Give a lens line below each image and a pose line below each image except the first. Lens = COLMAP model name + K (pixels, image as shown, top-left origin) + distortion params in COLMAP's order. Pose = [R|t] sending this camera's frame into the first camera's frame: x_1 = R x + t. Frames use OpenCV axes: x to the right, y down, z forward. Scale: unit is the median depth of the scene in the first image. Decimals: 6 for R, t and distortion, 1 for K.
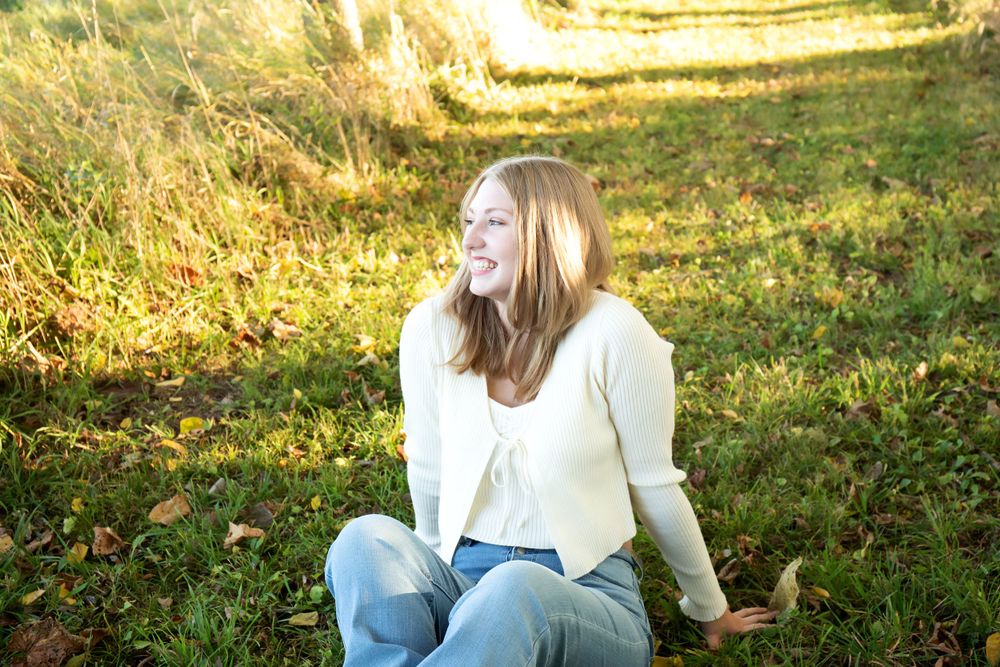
lens RADIAL K [[1321.5, 0, 500.0], [0, 1321.5, 333.5], [0, 0, 1]] dist [0.034791, 0.071389]
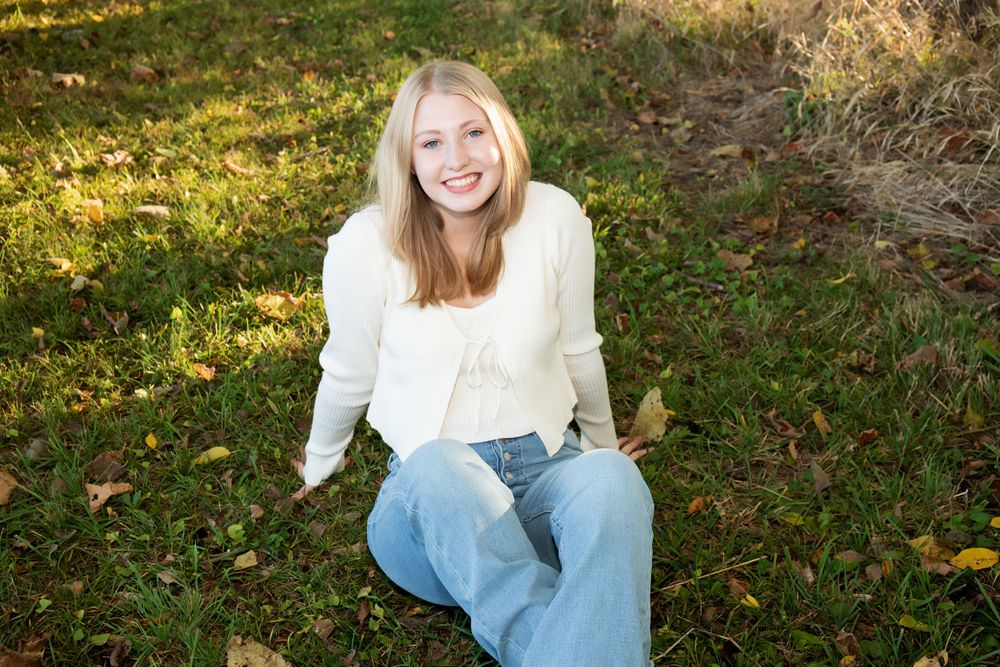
lens RADIAL K [[1128.4, 0, 500.0], [0, 1128.4, 333.5], [0, 0, 1]] dist [0.091161, 0.000030]
pose [[0.873585, -0.194295, 0.446204, -0.253162], [0.135655, 0.977726, 0.160153, -0.042282], [-0.467383, -0.079378, 0.880484, 0.154838]]
